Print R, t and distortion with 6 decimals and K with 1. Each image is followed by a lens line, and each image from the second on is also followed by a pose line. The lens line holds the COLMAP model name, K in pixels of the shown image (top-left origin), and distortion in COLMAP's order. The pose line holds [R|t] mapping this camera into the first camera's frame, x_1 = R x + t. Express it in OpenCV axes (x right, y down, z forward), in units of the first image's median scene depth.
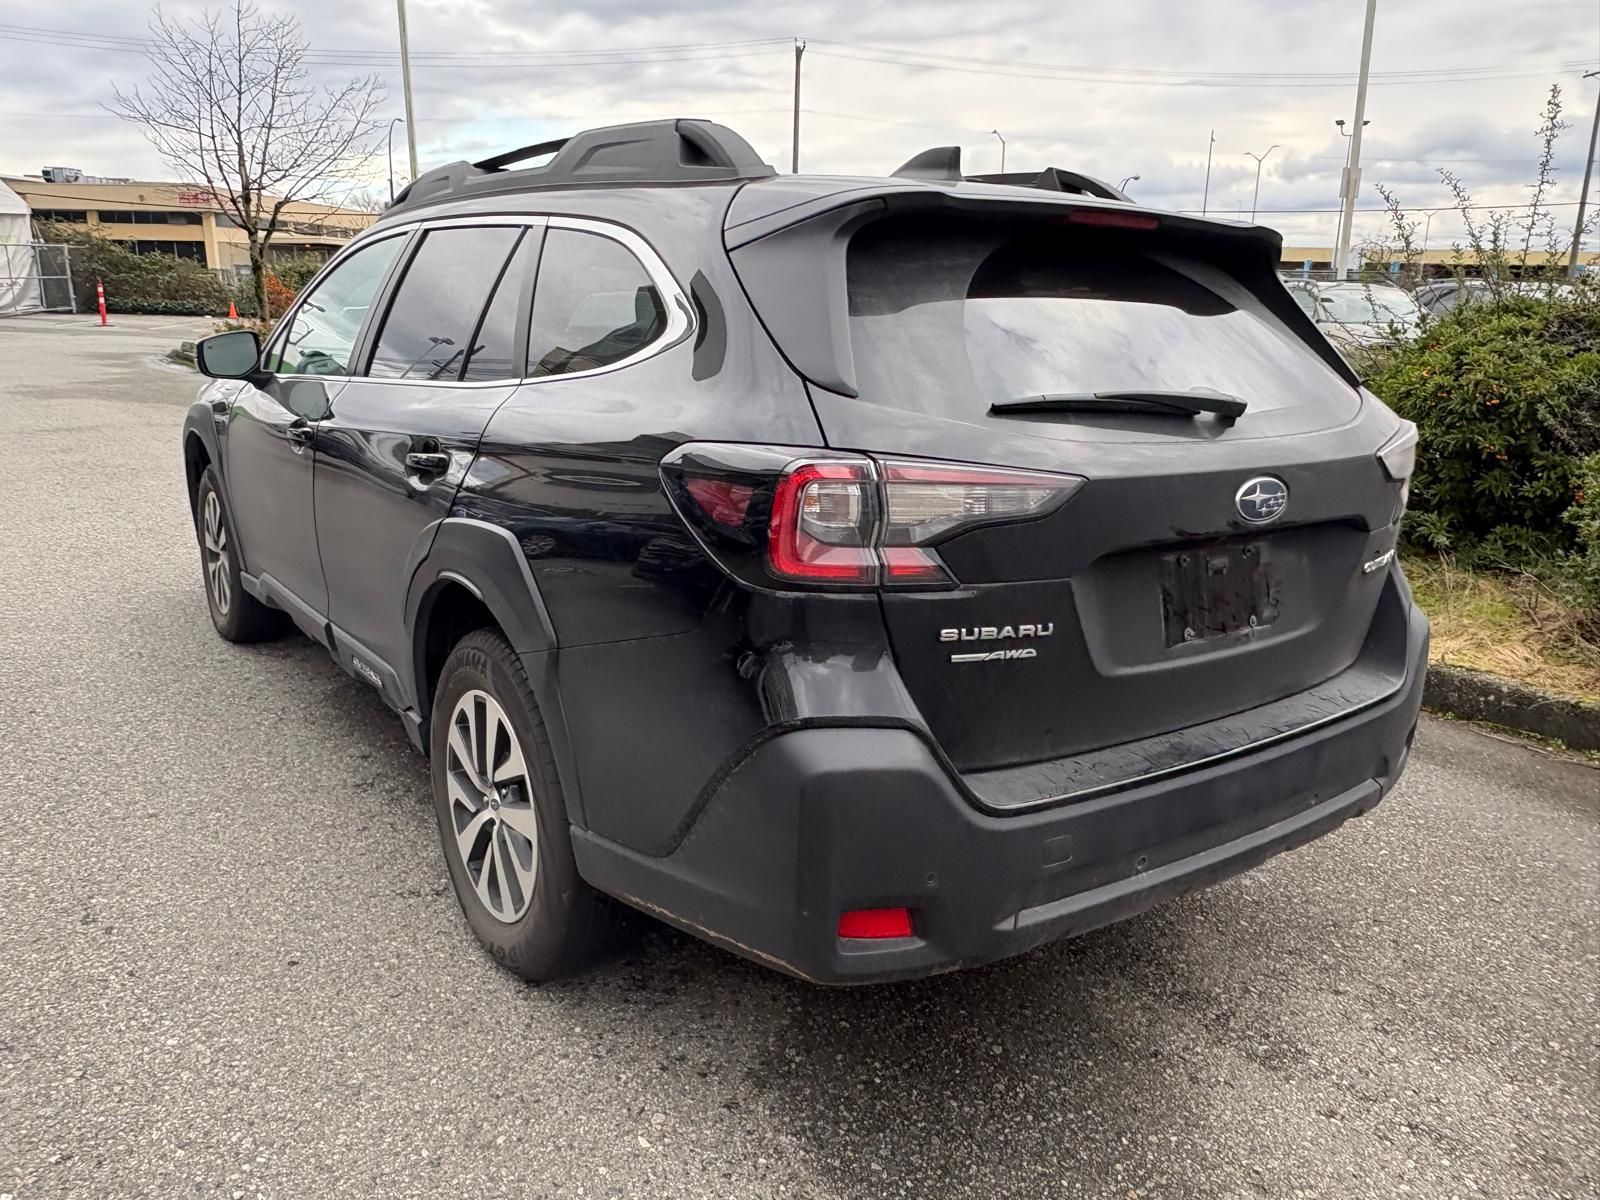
lens RADIAL K [[1188.4, 0, 787.4], [0, 1188.4, 596.0], [0, 0, 1]] dist [-0.002278, 0.004515]
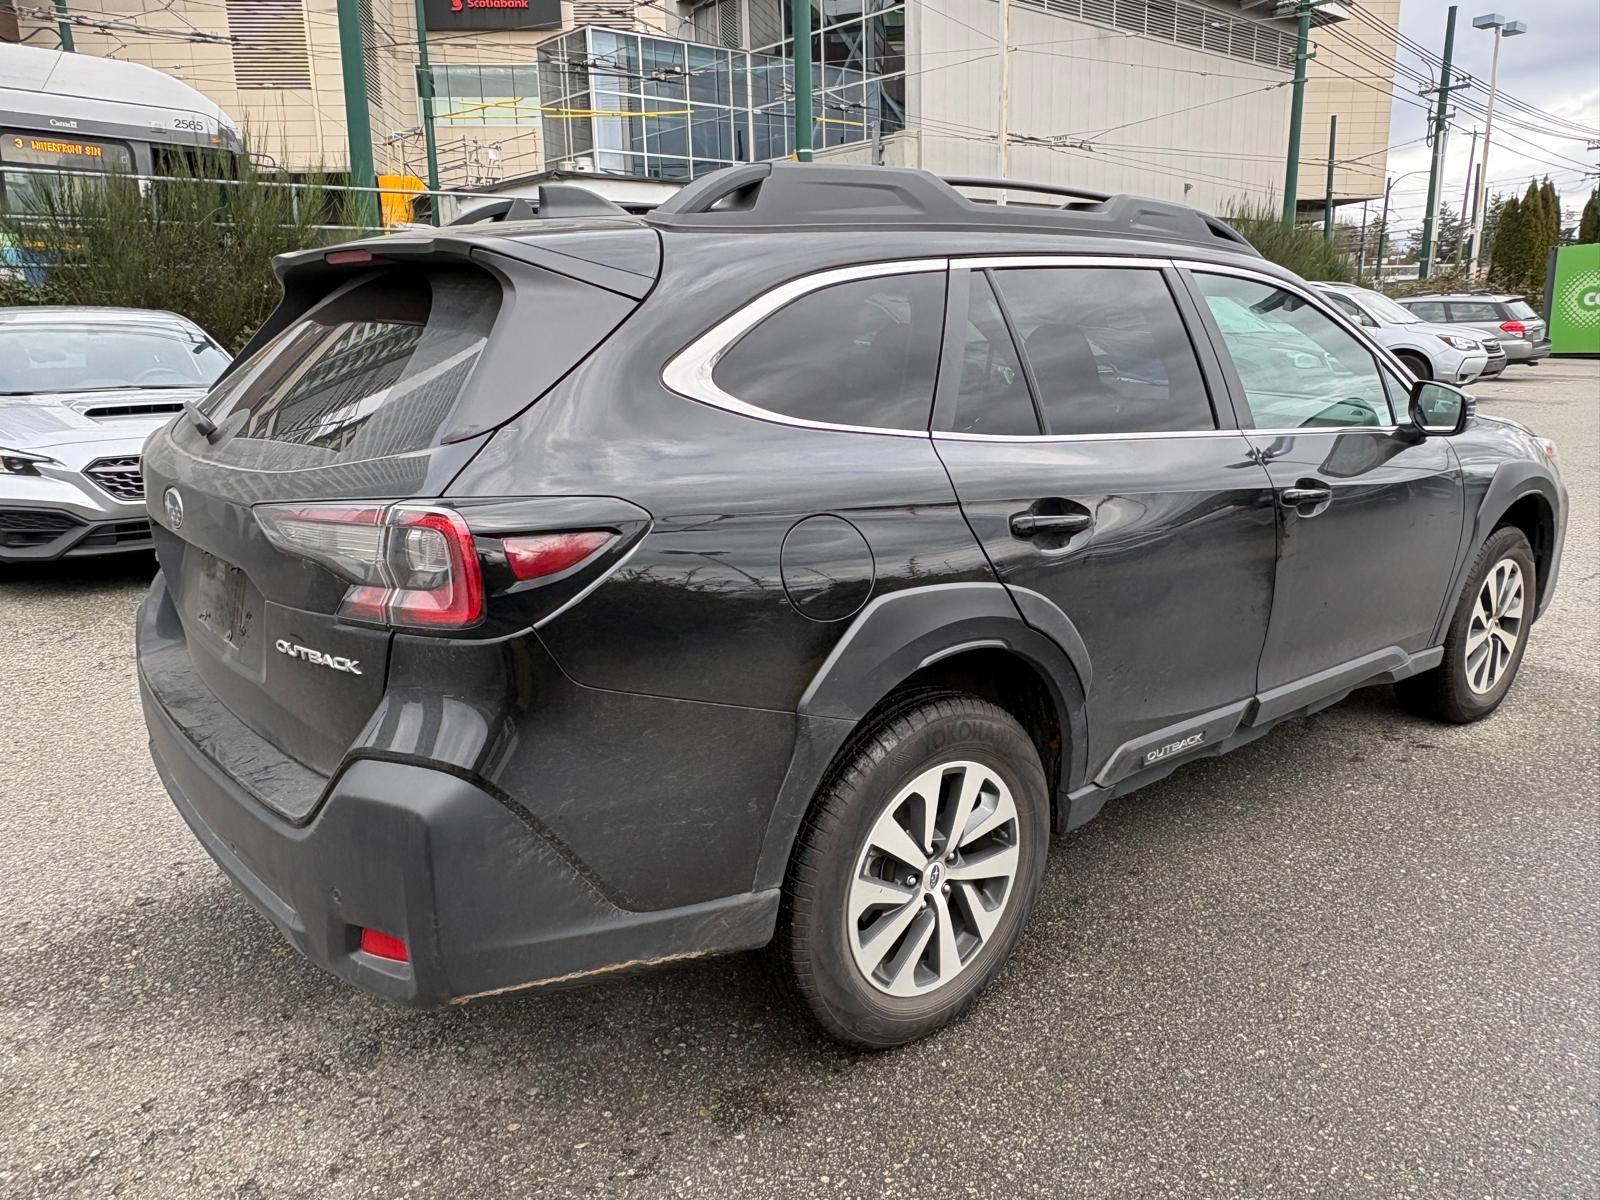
lens RADIAL K [[1157.3, 0, 804.3], [0, 1157.3, 594.6], [0, 0, 1]] dist [-0.001346, 0.003843]
pose [[0.079431, 0.210873, -0.974281, 1.434305], [-0.235137, 0.953753, 0.187260, -0.327049], [0.968711, 0.214215, 0.125342, 1.370262]]
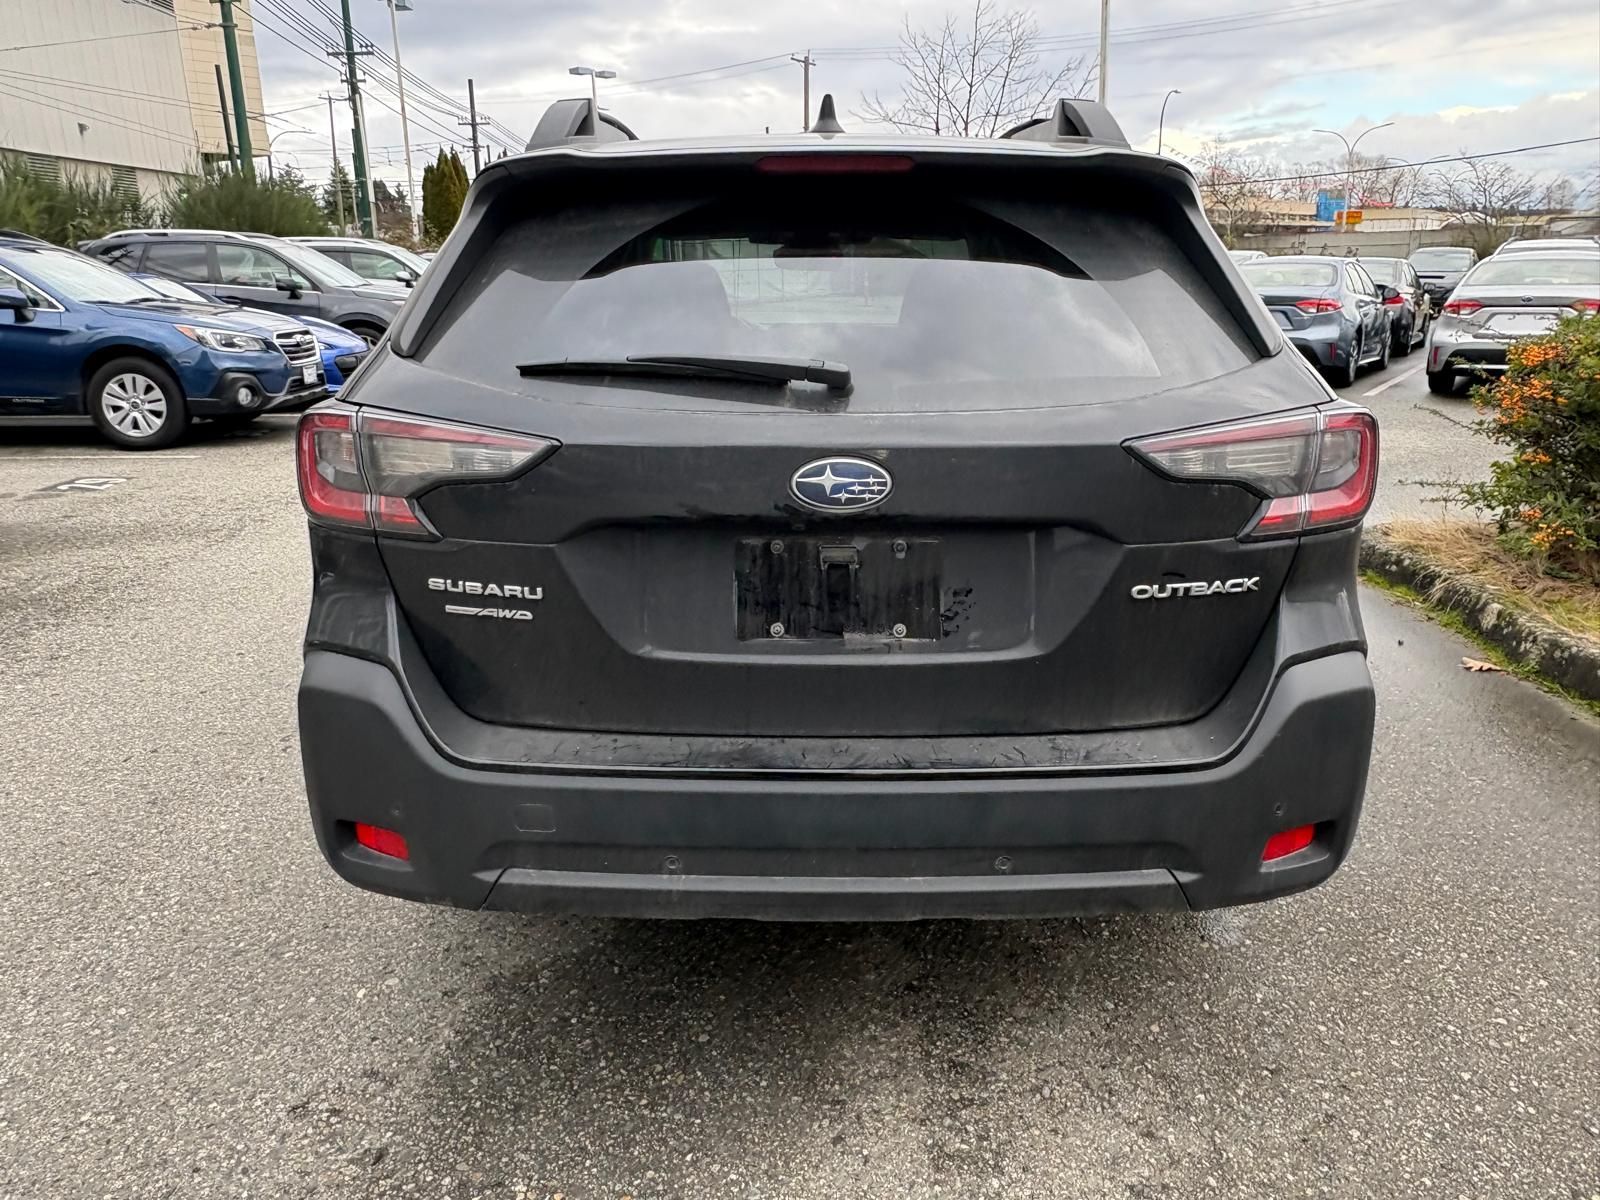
lens RADIAL K [[1188.4, 0, 787.4], [0, 1188.4, 596.0], [0, 0, 1]] dist [-0.002278, 0.004515]
pose [[0.811836, 0.125442, -0.570251, 0.815445], [-0.114037, 0.991906, 0.055848, -0.041956], [0.572641, 0.019690, 0.819570, 0.262834]]
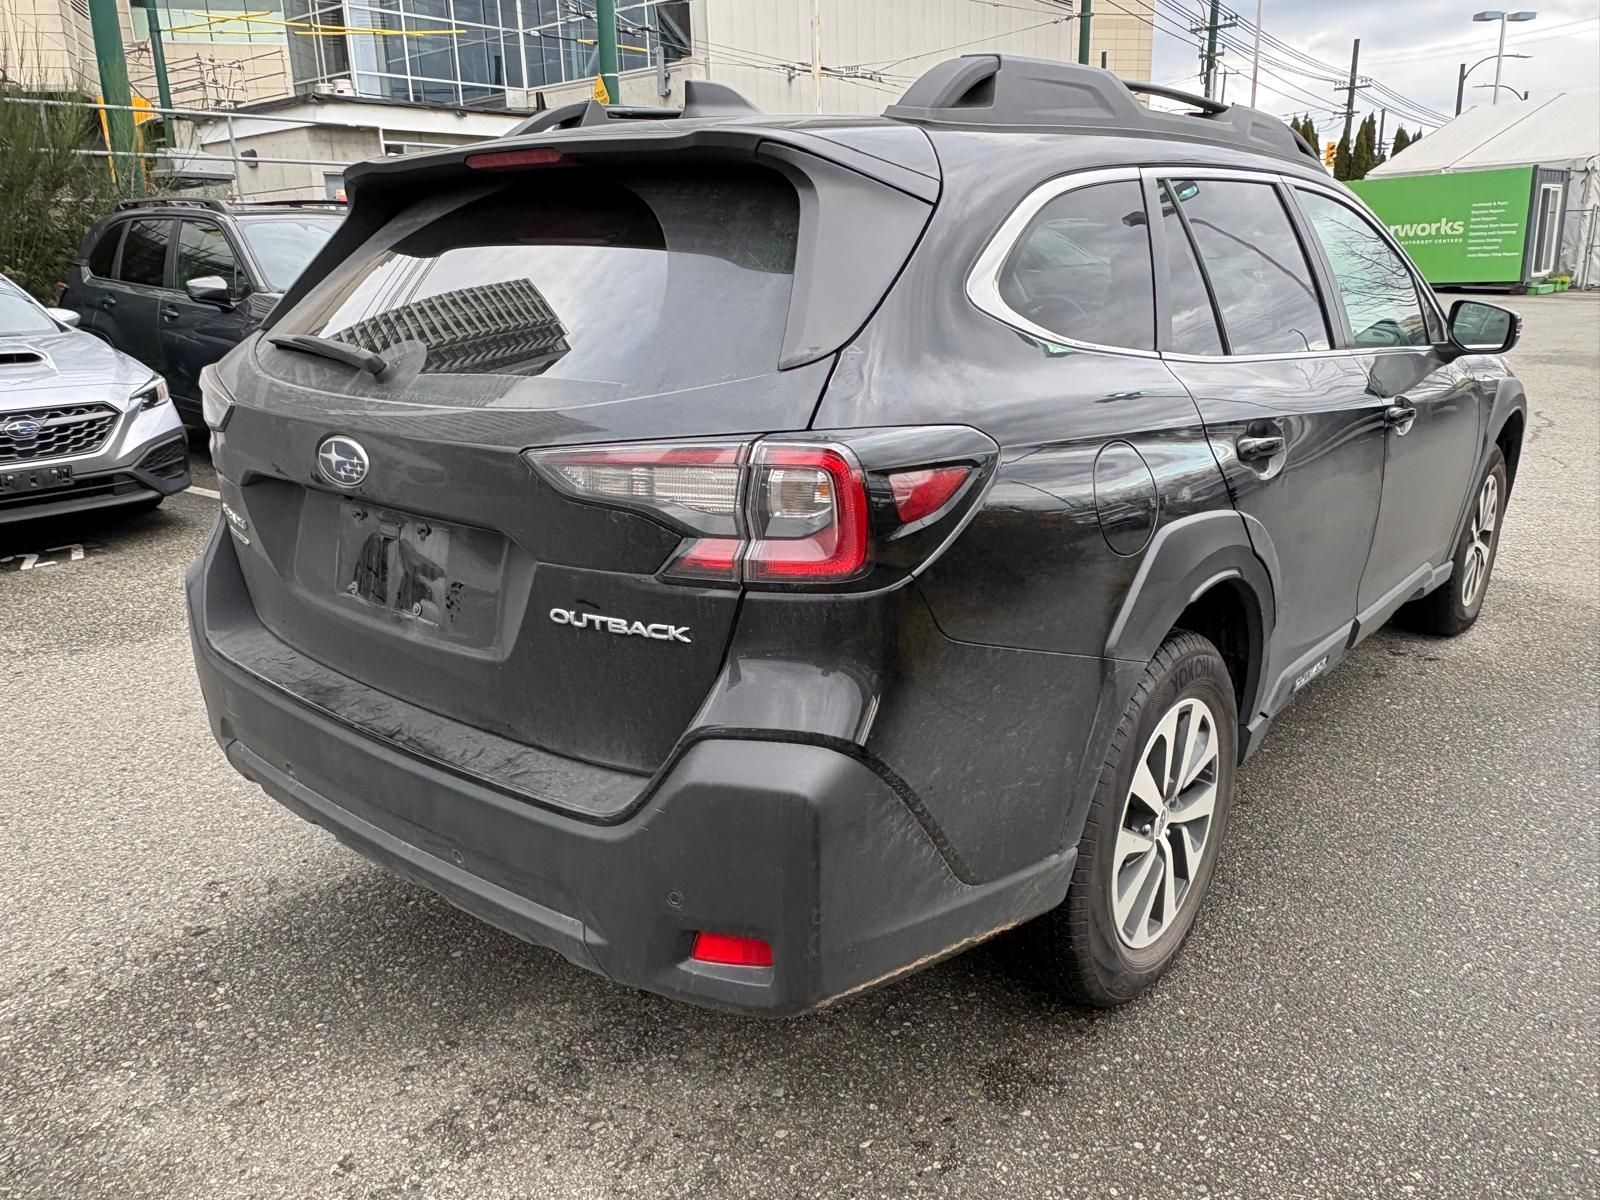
lens RADIAL K [[1188.4, 0, 787.4], [0, 1188.4, 596.0], [0, 0, 1]] dist [-0.002278, 0.004515]
pose [[0.251237, 0.243479, -0.936802, 1.303629], [-0.218567, 0.957118, 0.190143, -0.219913], [0.942926, 0.156983, 0.293680, 1.009175]]
